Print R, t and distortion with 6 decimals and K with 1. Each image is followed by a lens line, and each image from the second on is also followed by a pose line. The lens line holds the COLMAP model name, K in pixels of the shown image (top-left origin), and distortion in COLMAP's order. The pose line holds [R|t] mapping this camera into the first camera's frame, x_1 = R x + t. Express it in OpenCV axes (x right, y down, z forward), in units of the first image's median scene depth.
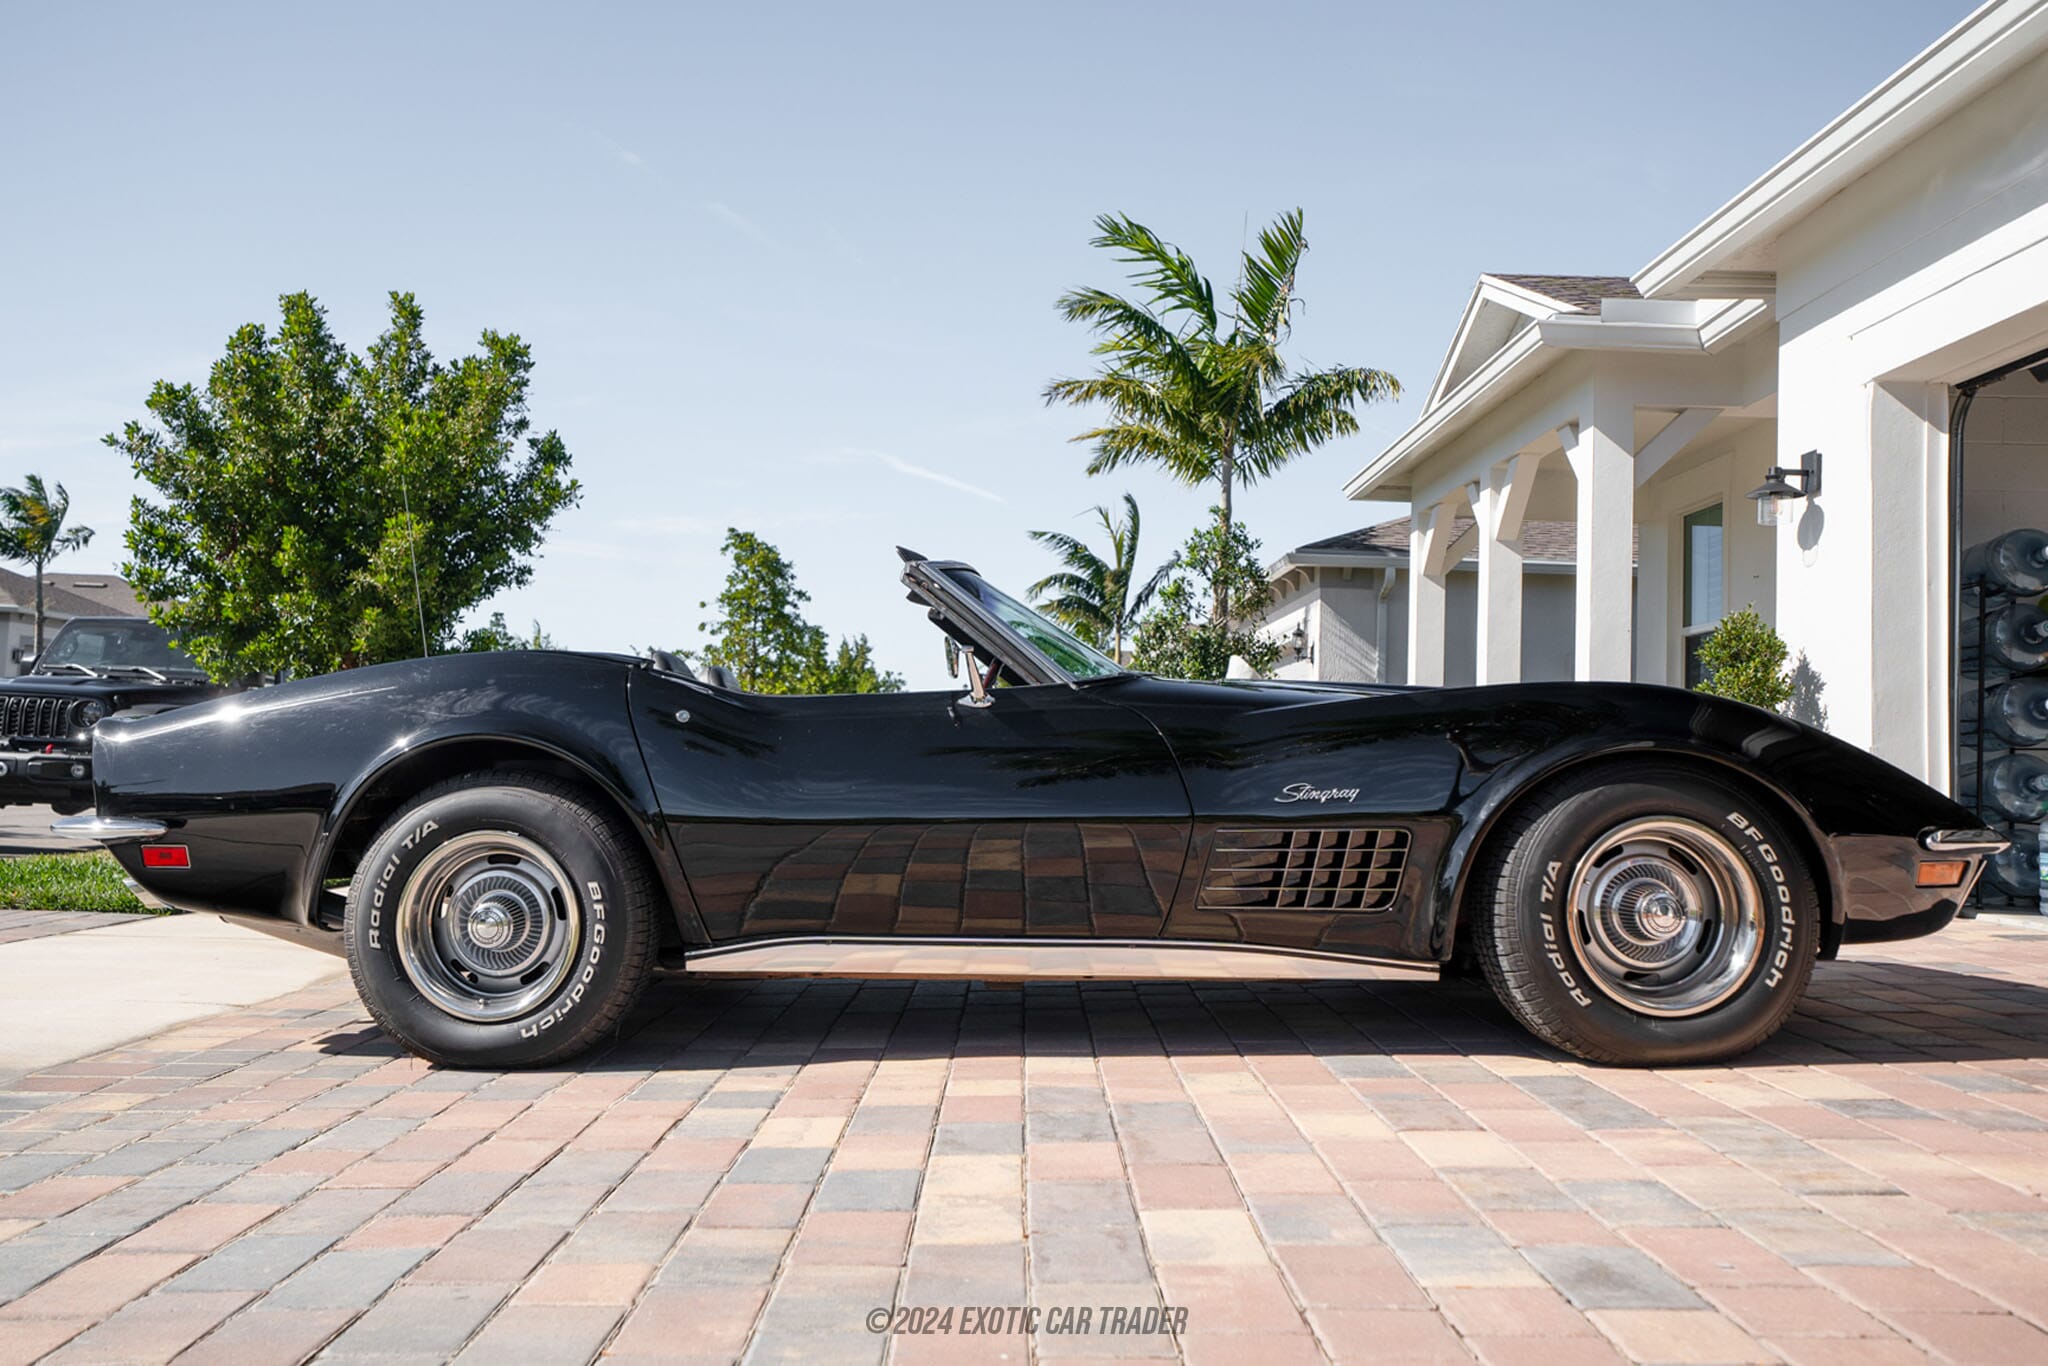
lens RADIAL K [[1518.3, 0, 1024.0], [0, 1518.3, 683.0], [0, 0, 1]] dist [-0.002318, -0.004058]
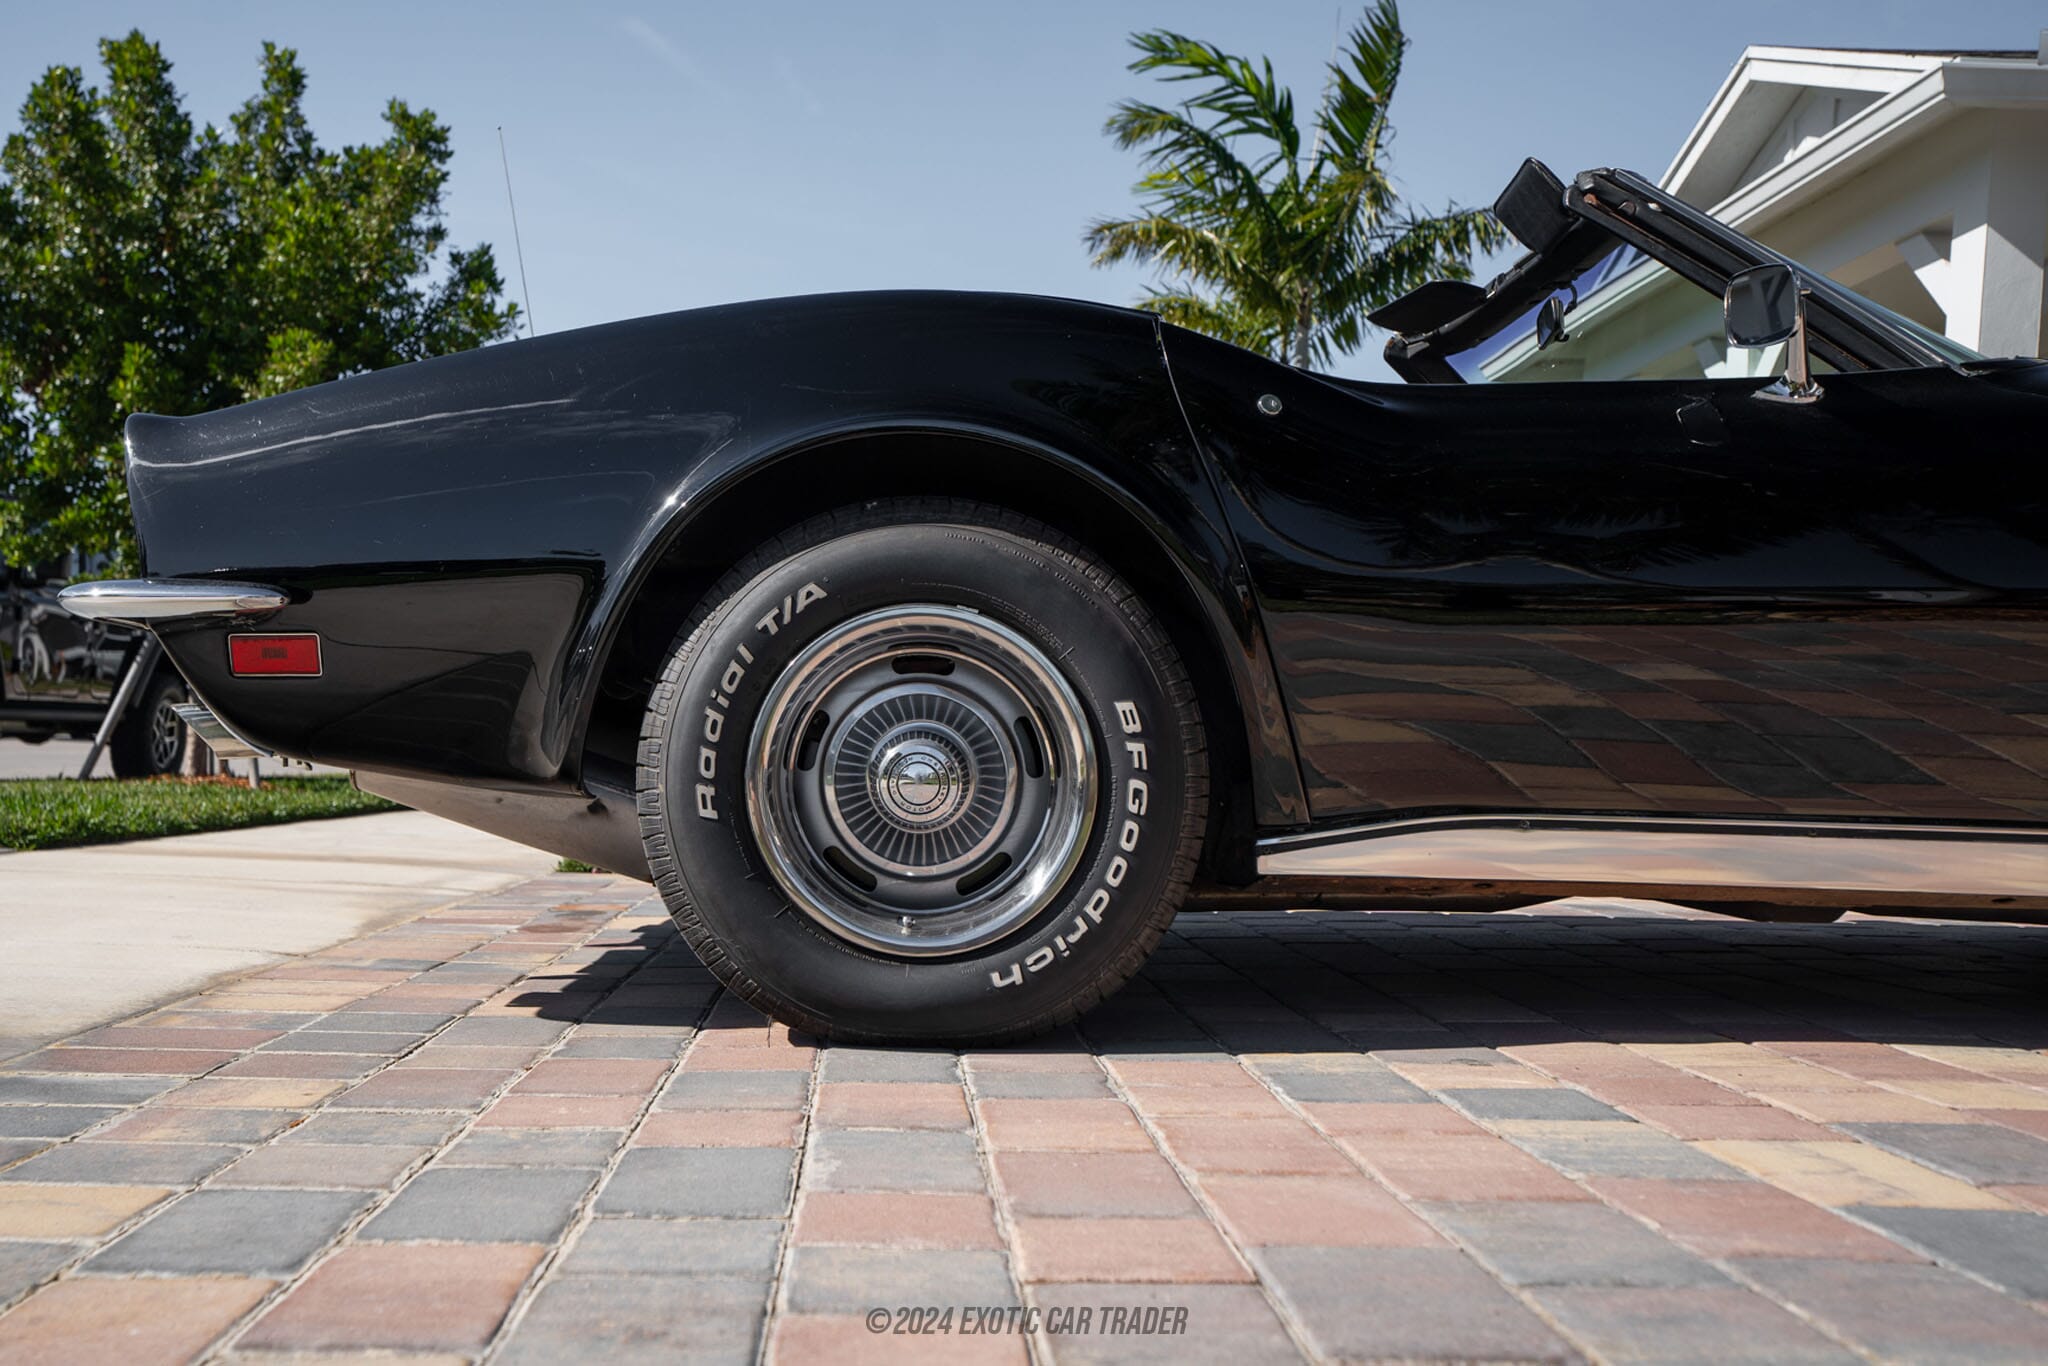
lens RADIAL K [[1736.1, 0, 935.6], [0, 1736.1, 682.1], [0, 0, 1]] dist [0.072315, 0.013617]
pose [[0.999066, 0.019832, 0.038384, -0.146271], [-0.020352, 0.999706, 0.013190, 0.046055], [-0.038111, -0.013959, 0.999176, 0.152101]]
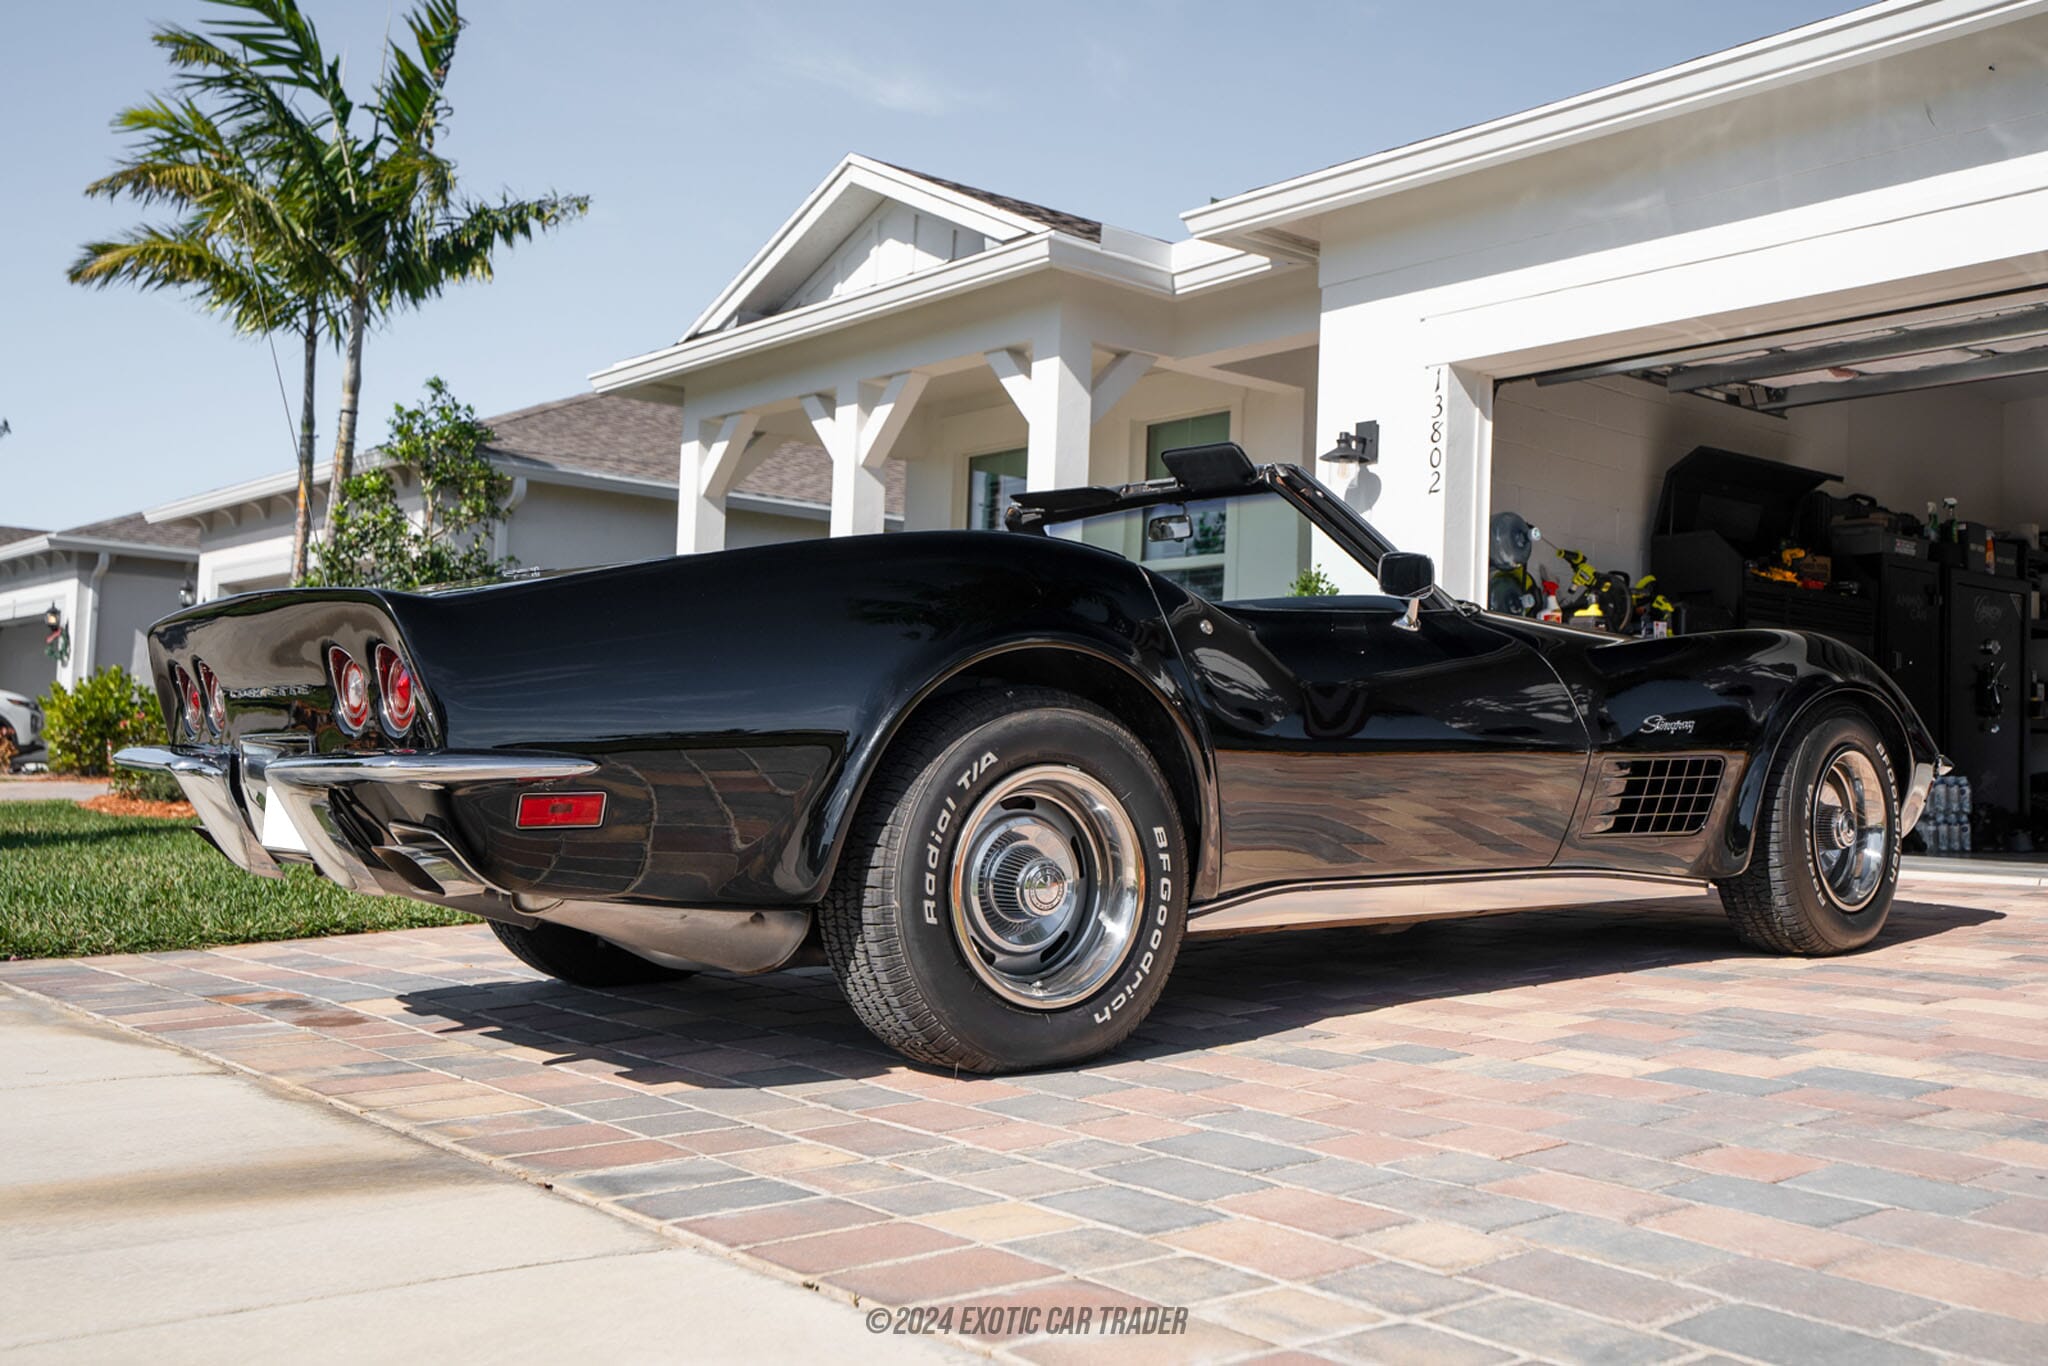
lens RADIAL K [[1888.1, 0, 1024.0], [0, 1888.1, 683.0], [0, 0, 1]] dist [0.038237, 0.005956]
pose [[0.755057, 0.023096, 0.655252, -0.392523], [-0.042211, 0.999018, 0.013427, 0.017038], [-0.654299, -0.037797, 0.755291, 0.111059]]
